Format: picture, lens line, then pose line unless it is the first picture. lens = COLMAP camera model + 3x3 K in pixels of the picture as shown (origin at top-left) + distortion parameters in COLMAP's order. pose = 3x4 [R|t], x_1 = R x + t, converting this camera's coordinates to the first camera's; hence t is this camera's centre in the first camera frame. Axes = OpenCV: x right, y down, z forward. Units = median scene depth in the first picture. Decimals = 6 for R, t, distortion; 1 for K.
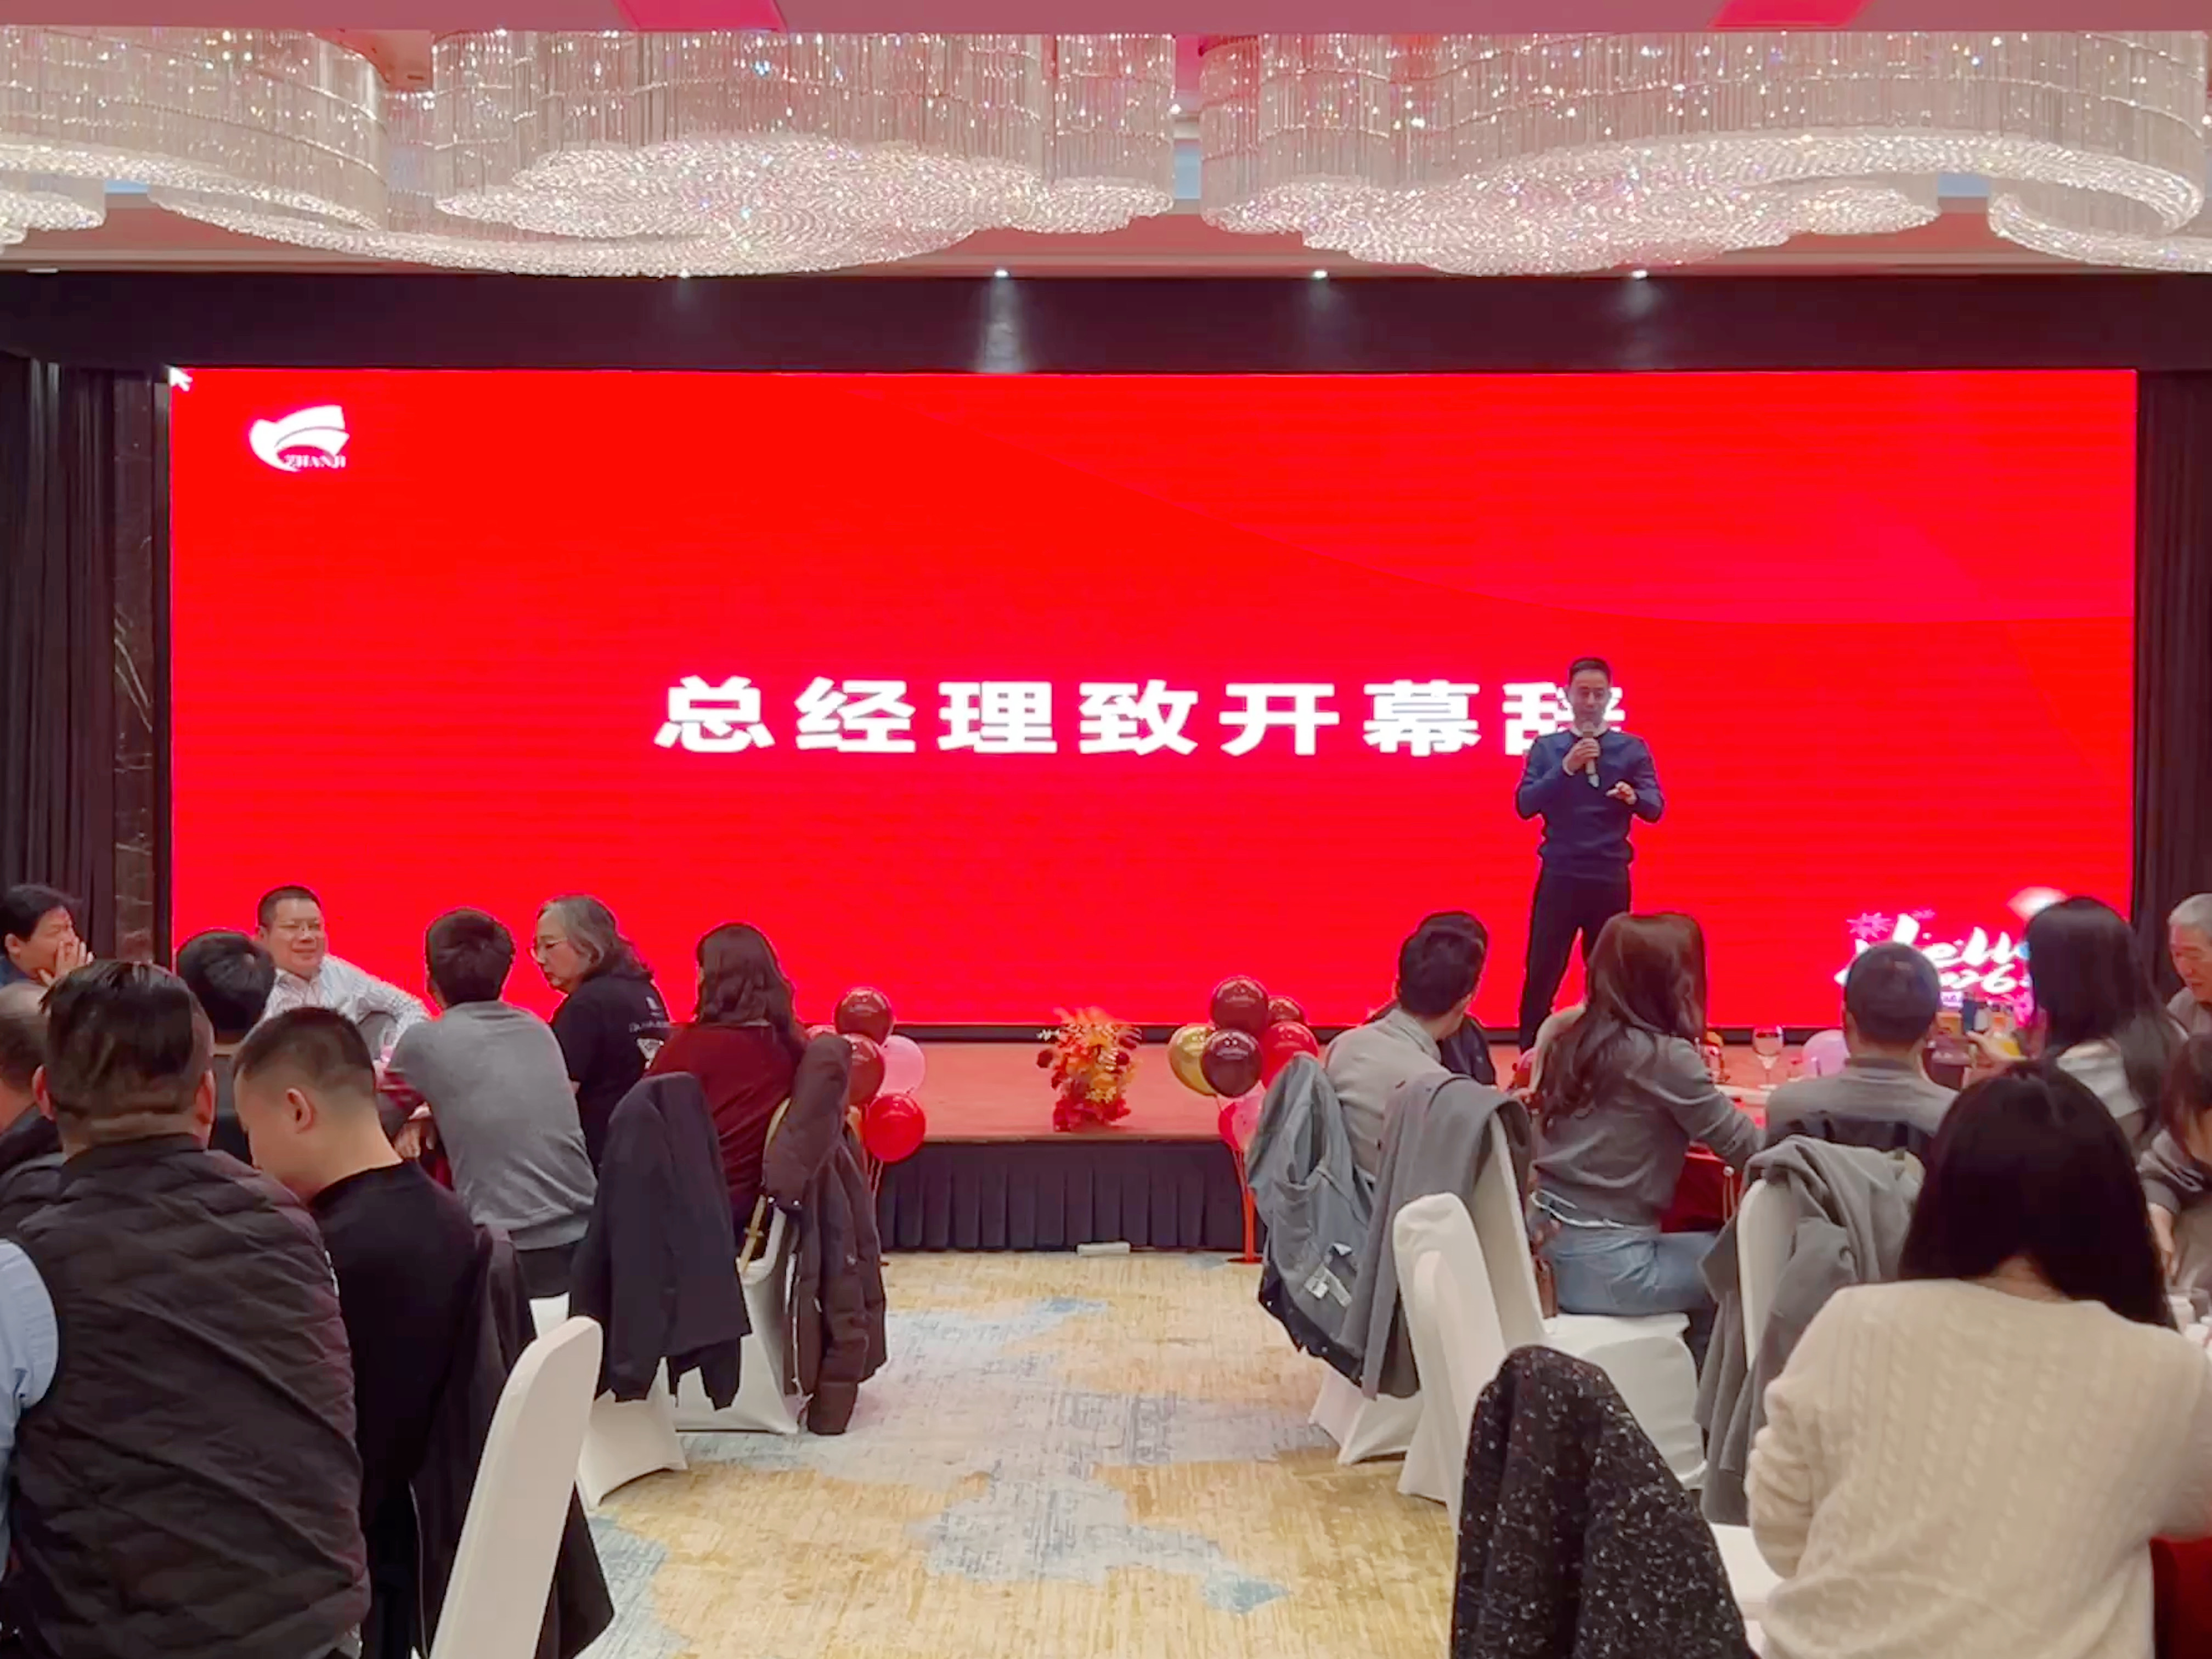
lens RADIAL K [[2993.3, 0, 1067.8], [0, 2993.3, 837.2], [0, 0, 1]] dist [0.037487, 0.041935]
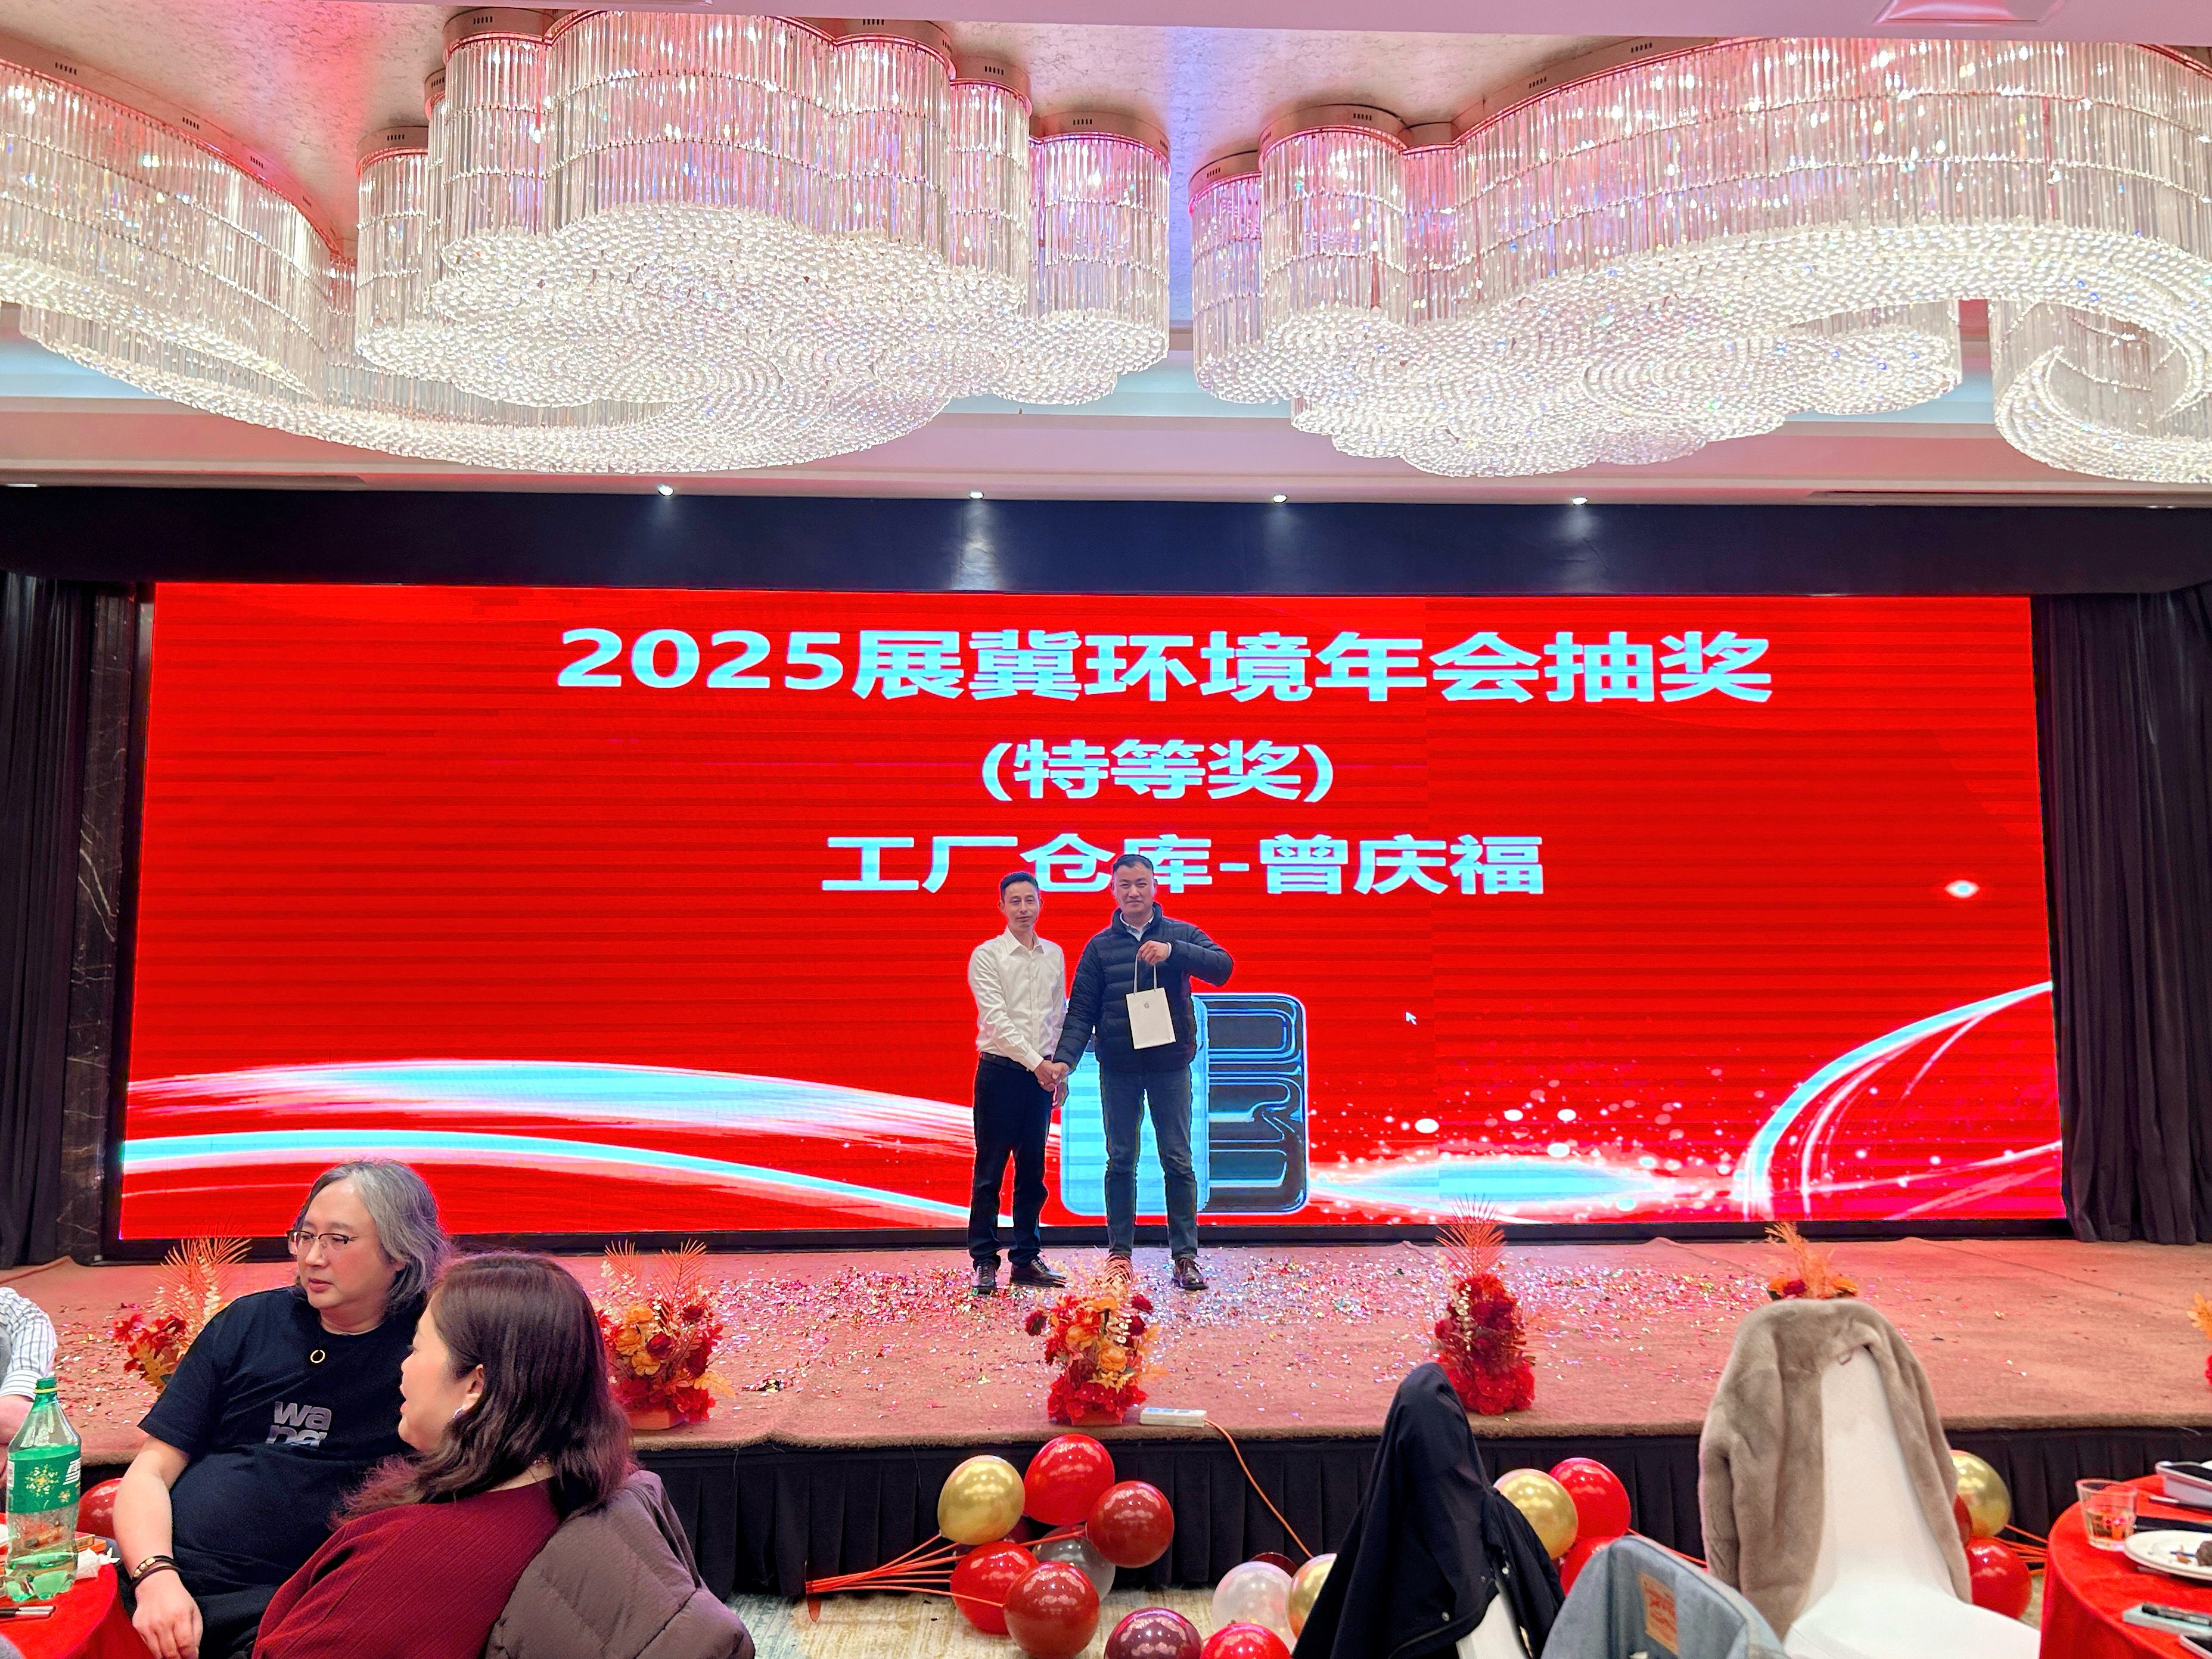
lens RADIAL K [[1876.0, 0, 1128.0], [0, 1876.0, 802.1], [0, 0, 1]] dist [0.056085, -0.066309]
pose [[0.997859, 0.000208, 0.065395, -0.013989], [0.007784, 0.992509, -0.121922, -0.002425], [-0.064931, 0.122170, 0.990383, 0.416627]]
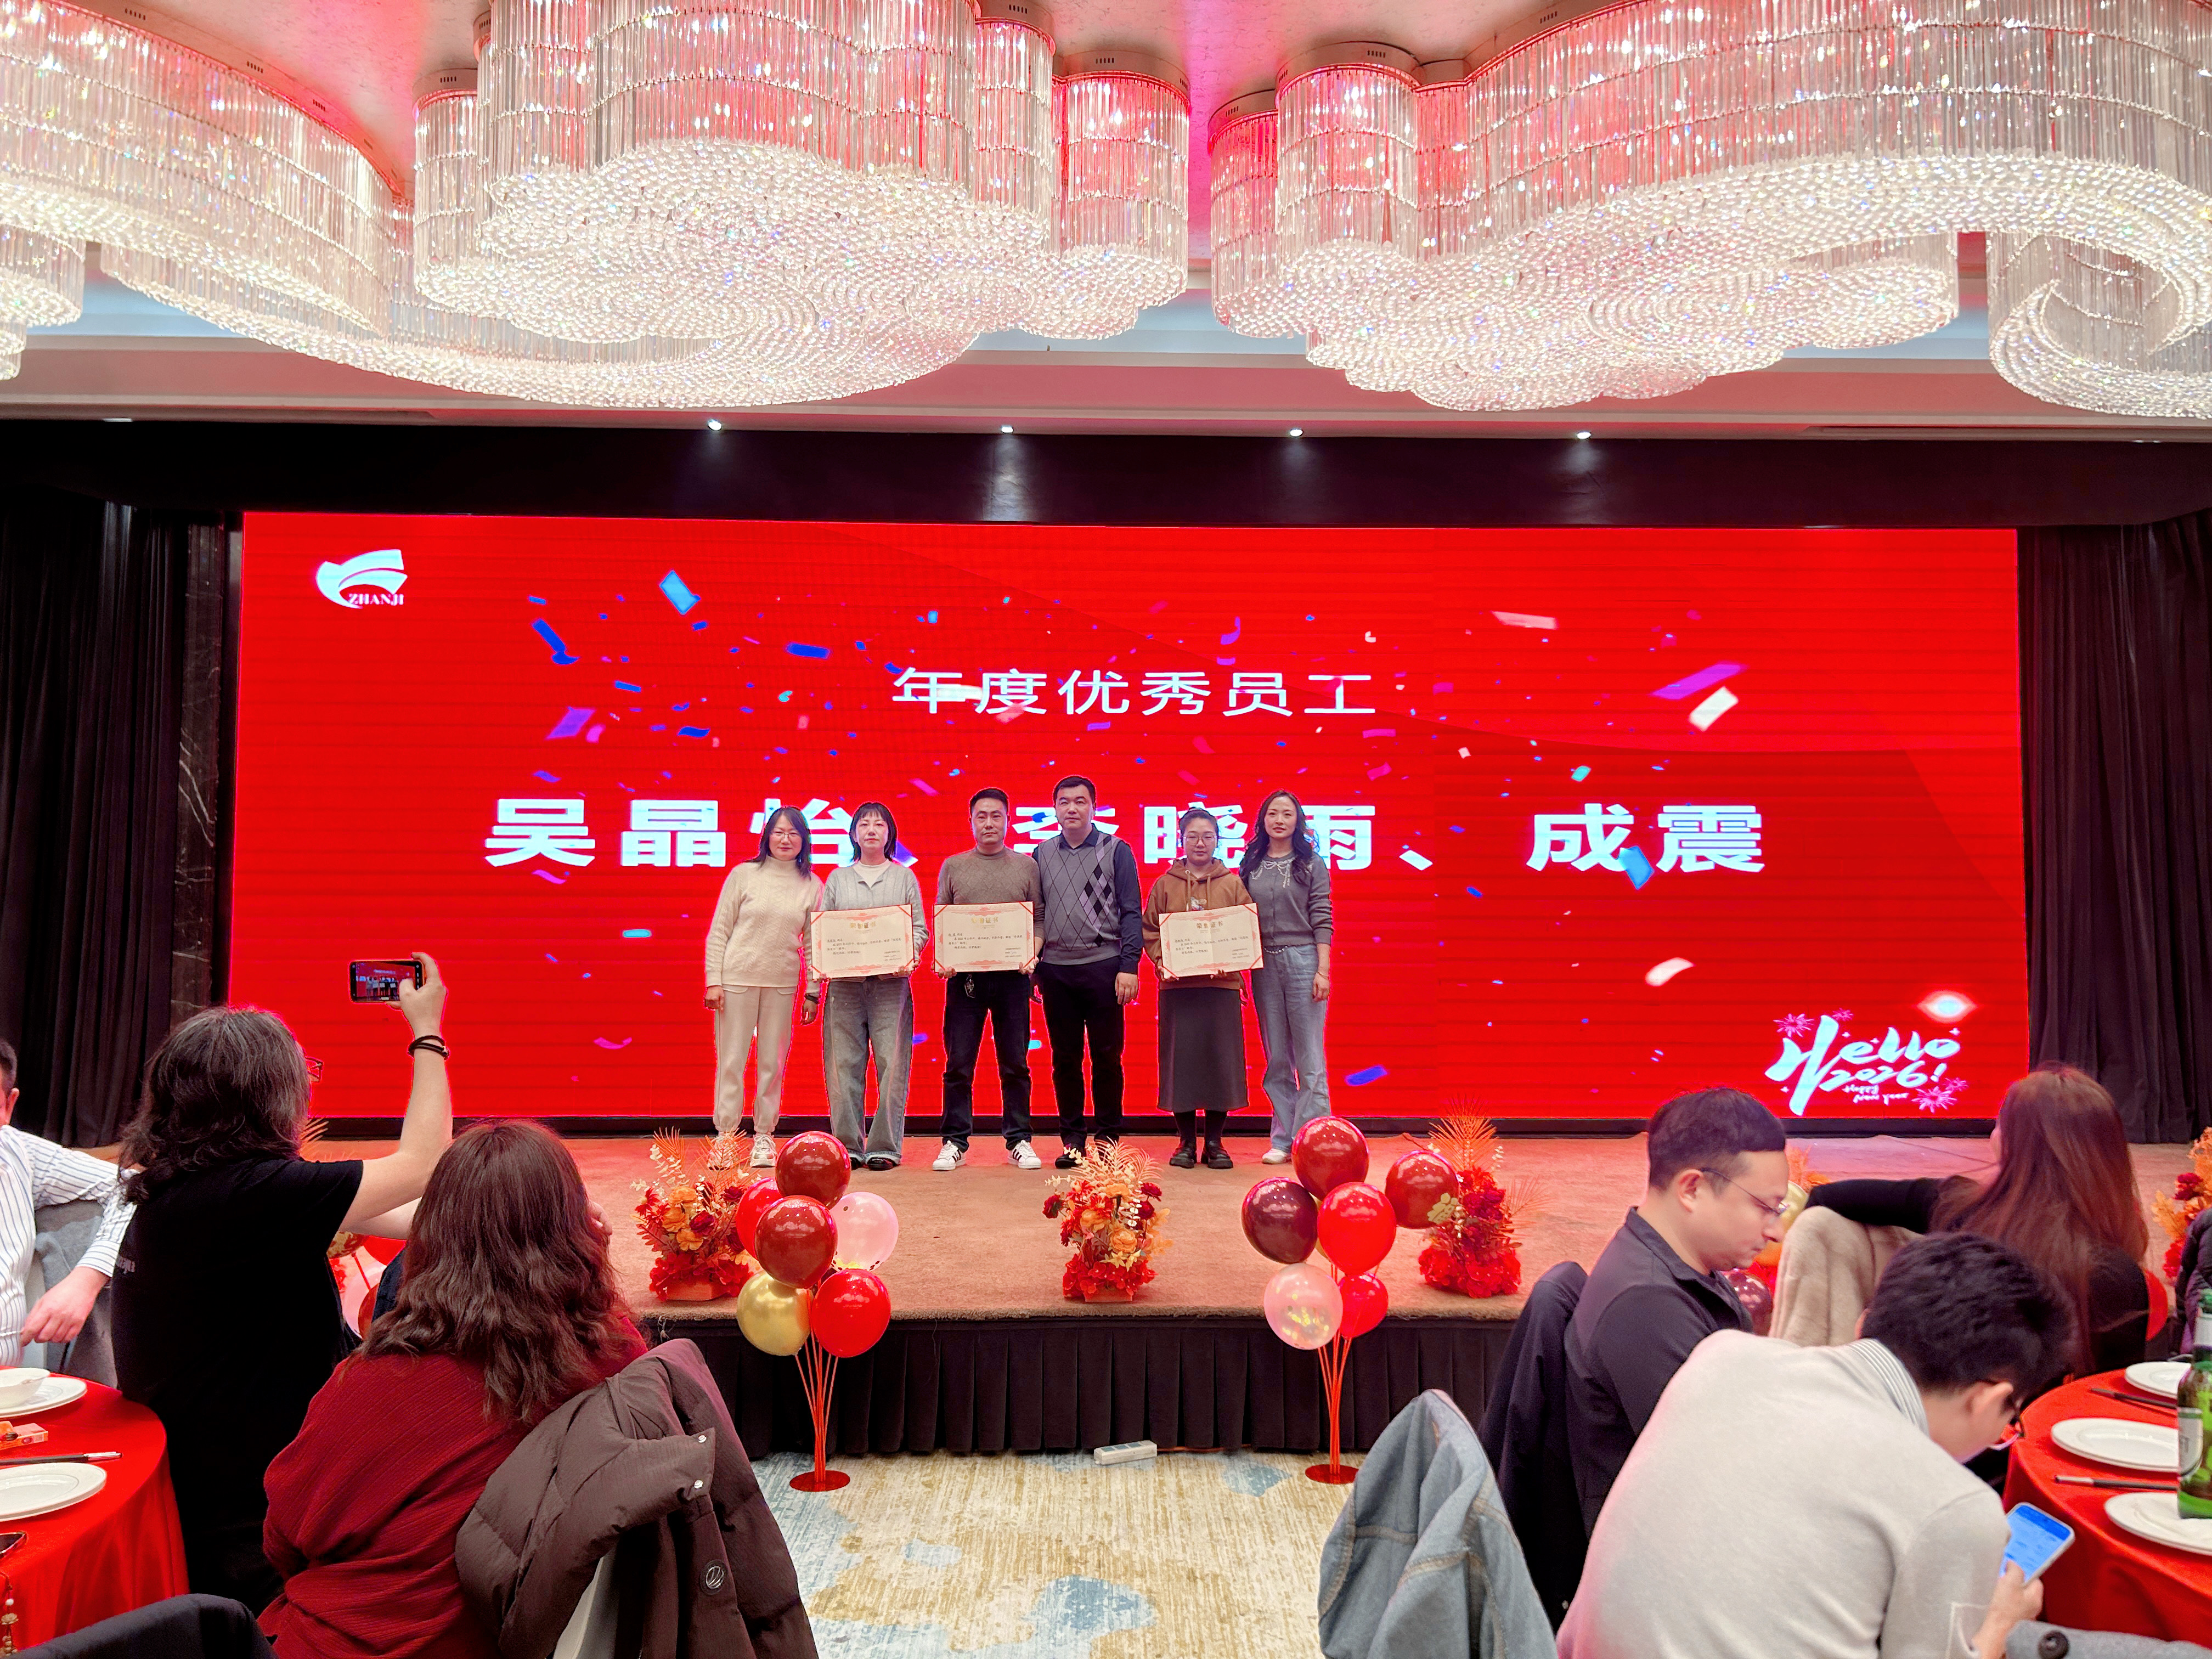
lens RADIAL K [[1734.2, 0, 1112.3], [0, 1734.2, 821.9], [0, 0, 1]] dist [0.052671, -0.063433]
pose [[0.999254, 0.002734, 0.038514, -0.008918], [-0.000140, 0.997740, -0.067189, -0.002288], [-0.038611, 0.067134, 0.996997, 0.428477]]
